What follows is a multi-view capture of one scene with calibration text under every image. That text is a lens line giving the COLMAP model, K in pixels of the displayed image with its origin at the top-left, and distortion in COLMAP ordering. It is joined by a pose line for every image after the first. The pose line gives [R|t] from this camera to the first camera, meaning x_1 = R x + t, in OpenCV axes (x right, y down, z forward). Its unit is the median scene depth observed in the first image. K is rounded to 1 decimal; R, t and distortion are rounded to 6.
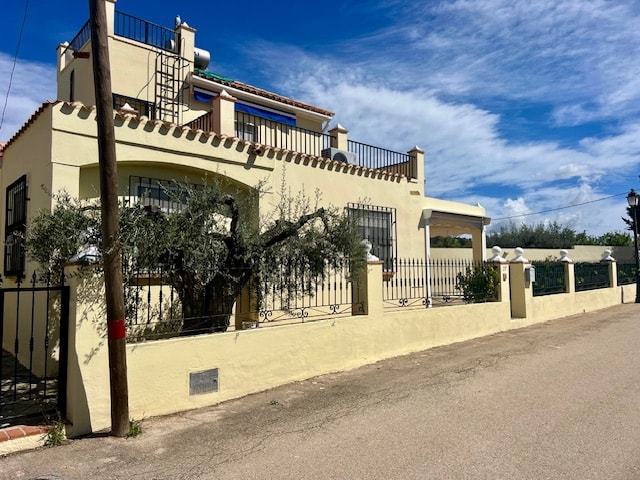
lens RADIAL K [[486.0, 0, 319.9], [0, 486.0, 238.6], [0, 0, 1]] dist [0.012261, 0.000169]
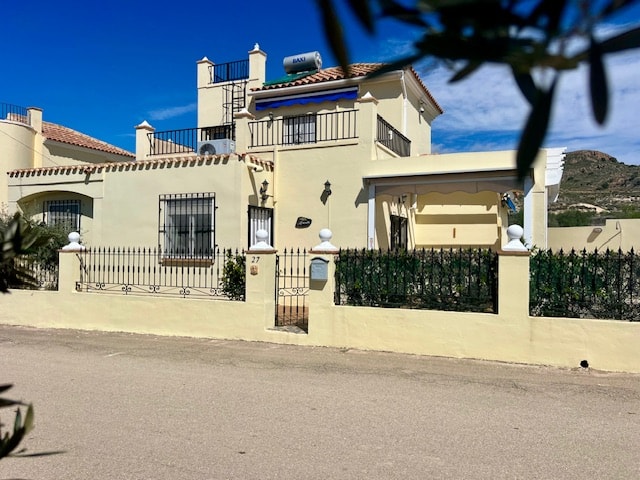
lens RADIAL K [[486.0, 0, 321.9], [0, 486.0, 242.6], [0, 0, 1]] dist [0.012261, 0.000169]
pose [[0.351529, 0.004629, -0.936165, 1.209508], [0.046923, 0.998644, 0.022557, 0.026025], [0.935000, -0.051857, 0.350835, 0.938888]]
